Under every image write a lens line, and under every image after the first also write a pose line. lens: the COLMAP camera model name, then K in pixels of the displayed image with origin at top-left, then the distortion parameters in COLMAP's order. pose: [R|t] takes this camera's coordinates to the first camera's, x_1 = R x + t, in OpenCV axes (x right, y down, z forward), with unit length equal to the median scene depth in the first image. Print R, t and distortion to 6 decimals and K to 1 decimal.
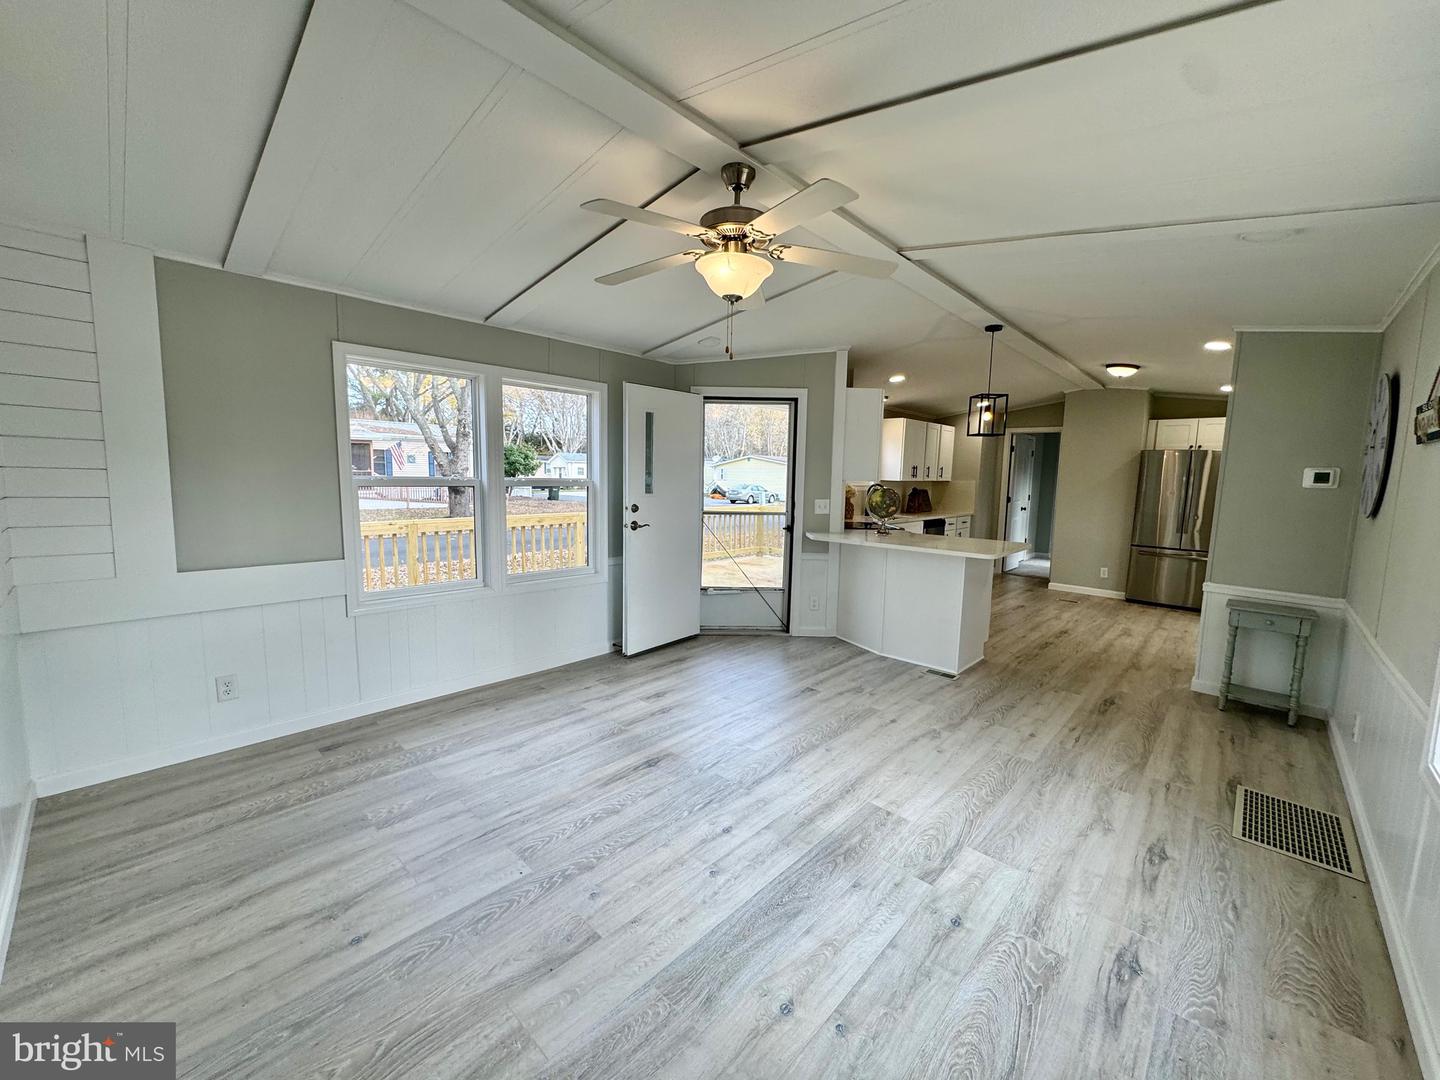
lens RADIAL K [[573.0, 0, 719.6], [0, 573.0, 541.0], [0, 0, 1]] dist [-0.002539, 0.000135]
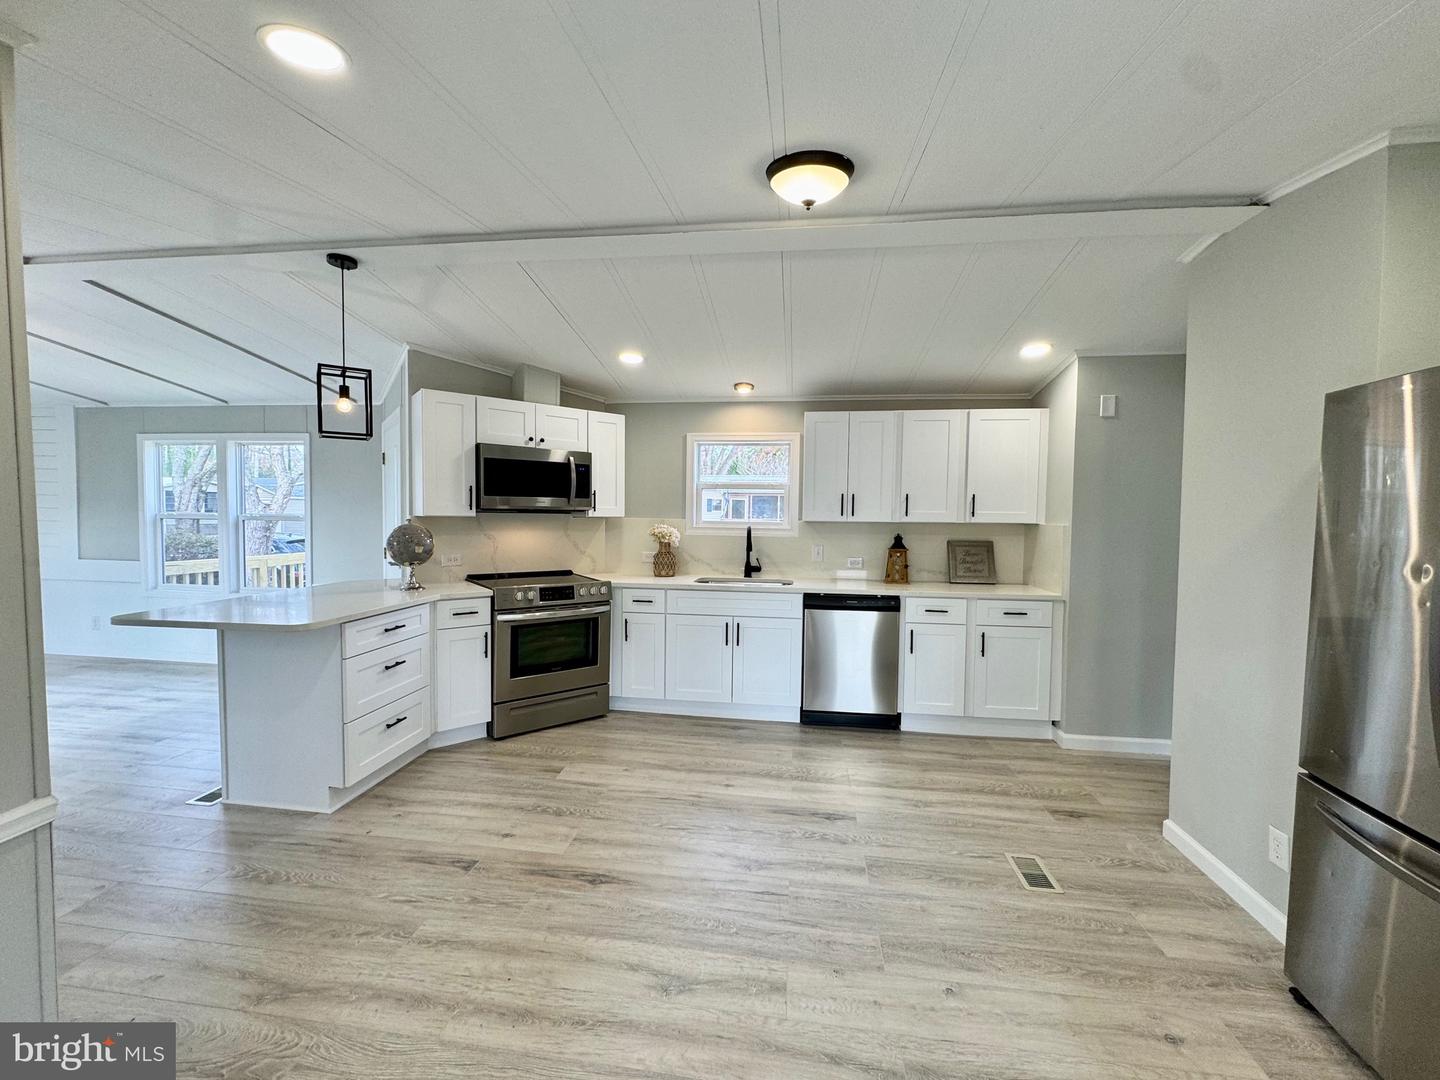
lens RADIAL K [[572.8, 0, 717.9], [0, 572.8, 535.8], [0, 0, 1]] dist [-0.001805, 0.000162]
pose [[0.580864, 0.019048, -0.813778, 0.748094], [-0.097859, 0.994110, -0.046581, -0.056413], [0.808097, 0.106693, 0.579306, 0.614651]]
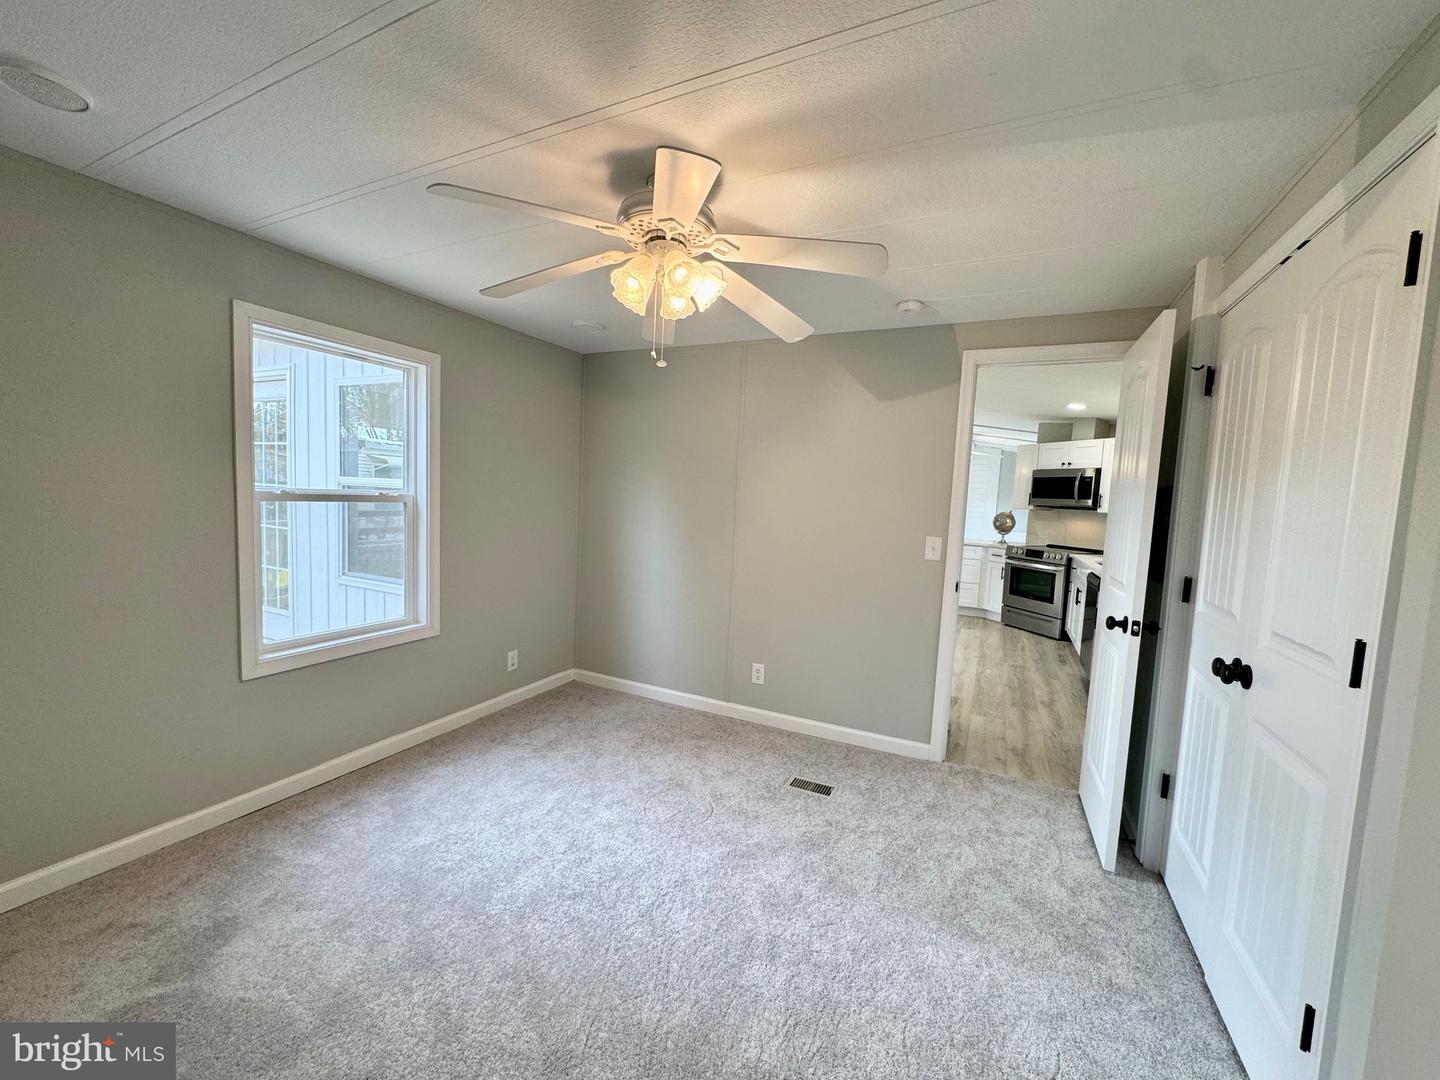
lens RADIAL K [[573.0, 0, 719.6], [0, 573.0, 541.0], [0, 0, 1]] dist [-0.002539, 0.000135]
pose [[-0.954266, -0.037214, -0.296635, 0.979741], [-0.095946, 0.977858, 0.185978, -0.154257], [0.283146, 0.205934, -0.936707, 1.502798]]
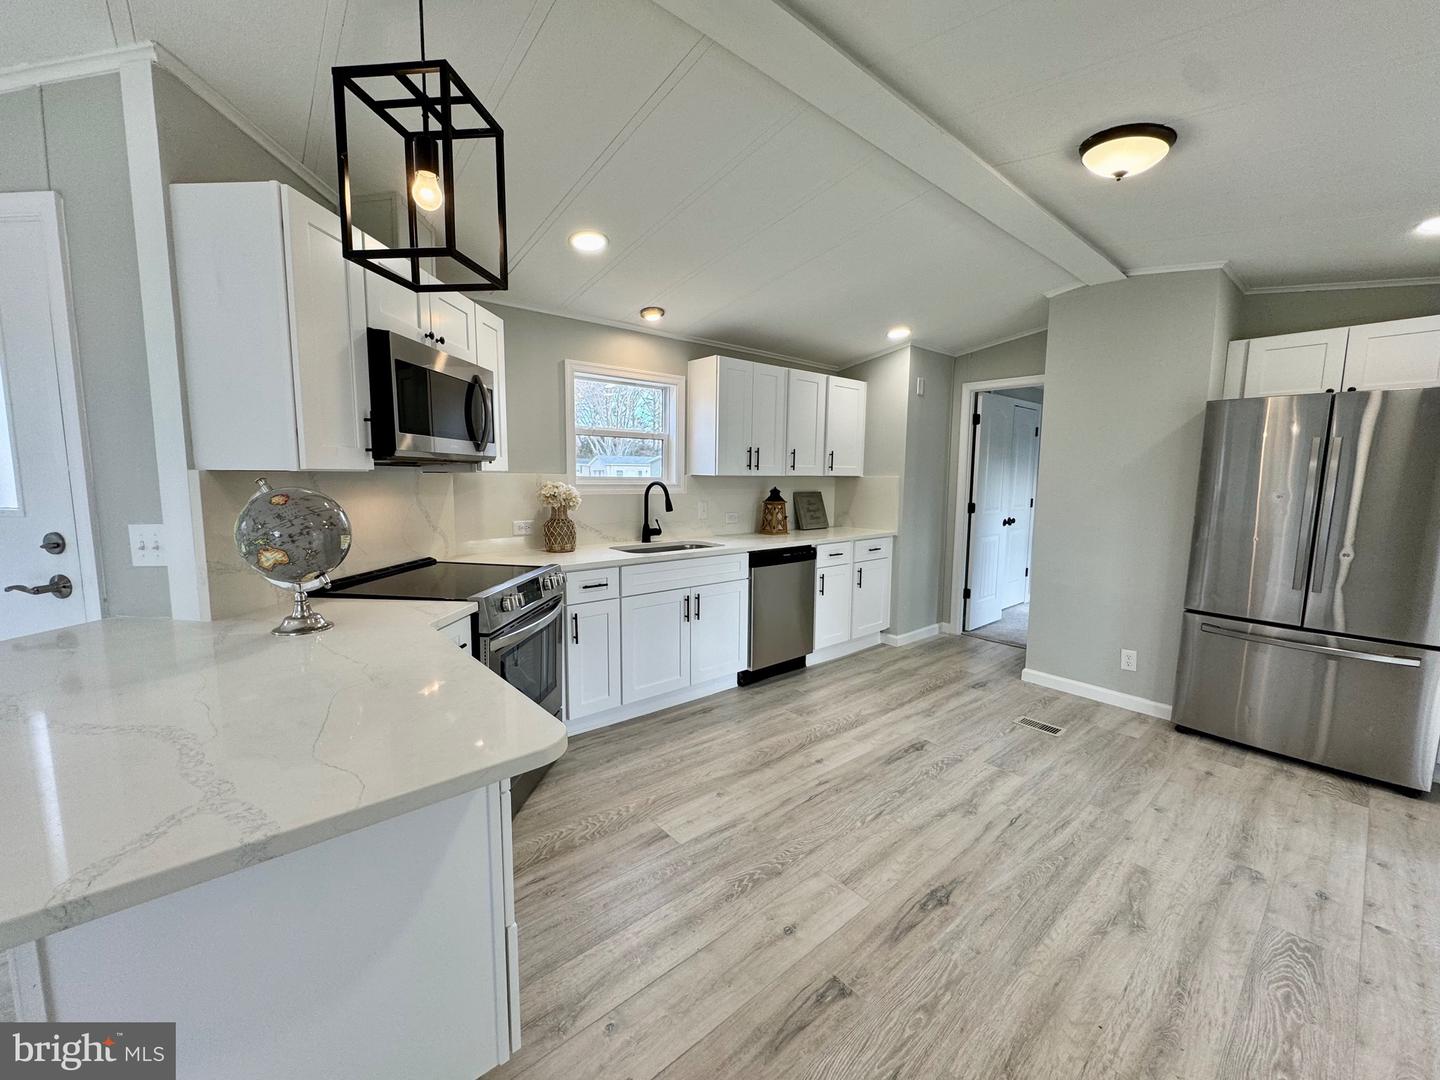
lens RADIAL K [[573.9, 0, 721.3], [0, 573.9, 539.6], [0, 0, 1]] dist [-0.000224, 0.000010]
pose [[0.993800, 0.004082, -0.111104, 0.388052], [-0.004870, 0.999965, -0.006828, -0.042982], [0.111072, 0.007326, 0.993785, 0.484291]]
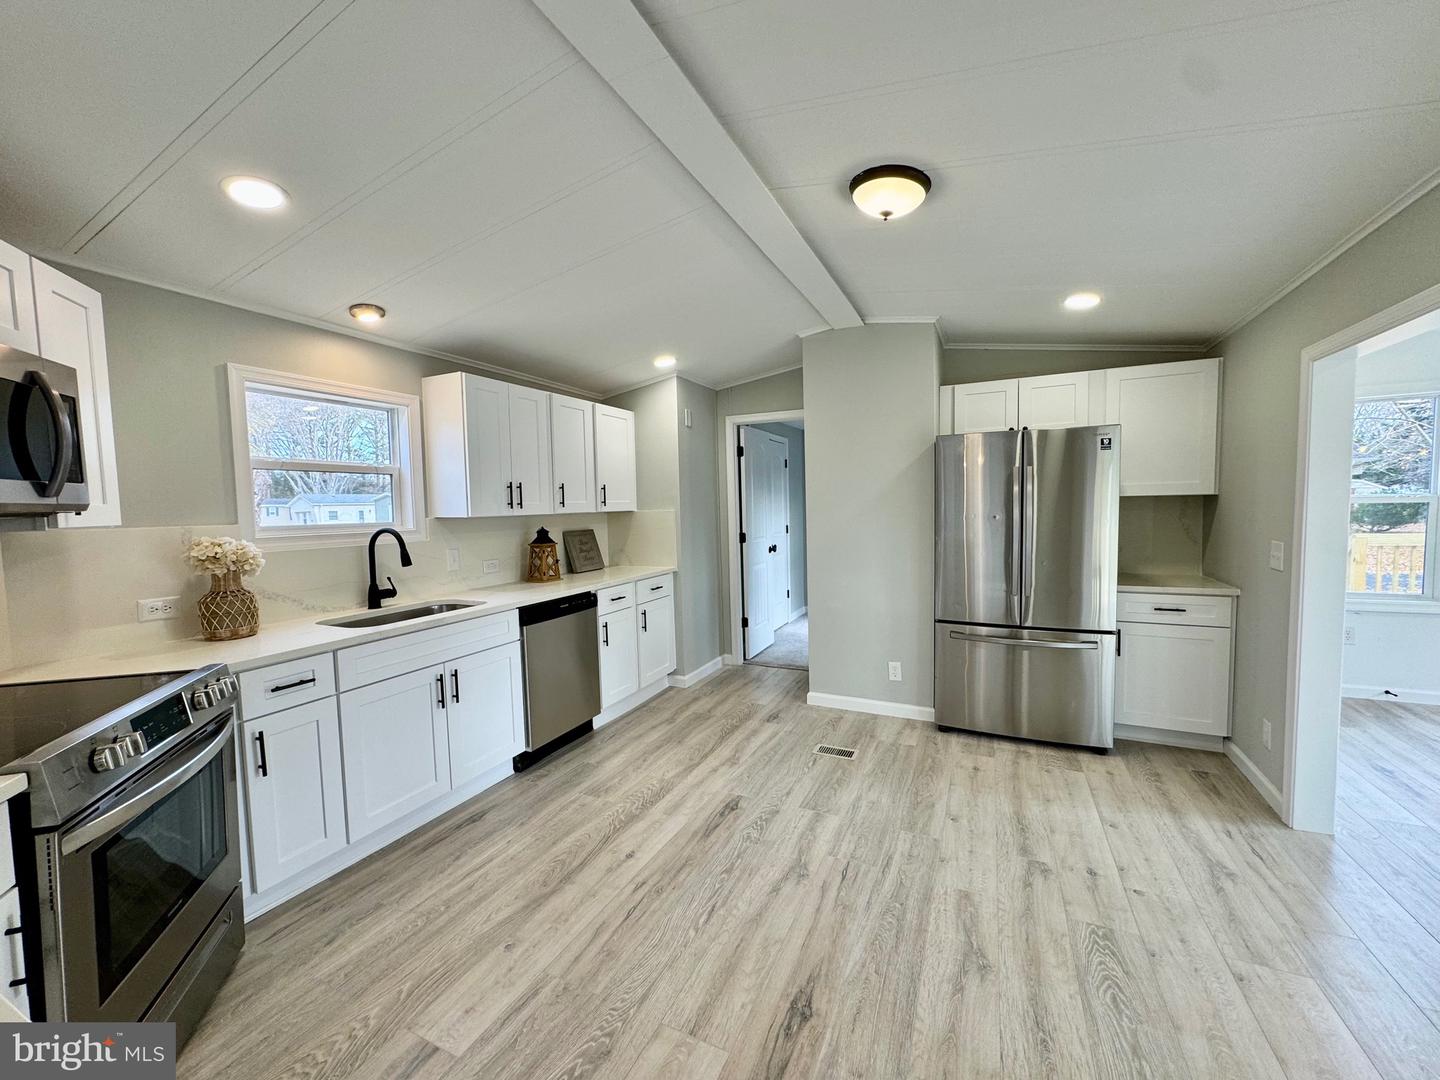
lens RADIAL K [[573.0, 0, 719.6], [0, 573.0, 541.0], [0, 0, 1]] dist [-0.002539, 0.000135]
pose [[0.952112, -0.060382, 0.299728, 0.373078], [0.077262, 0.996005, -0.044779, -0.054280], [-0.295827, 0.065792, 0.952973, 0.545732]]
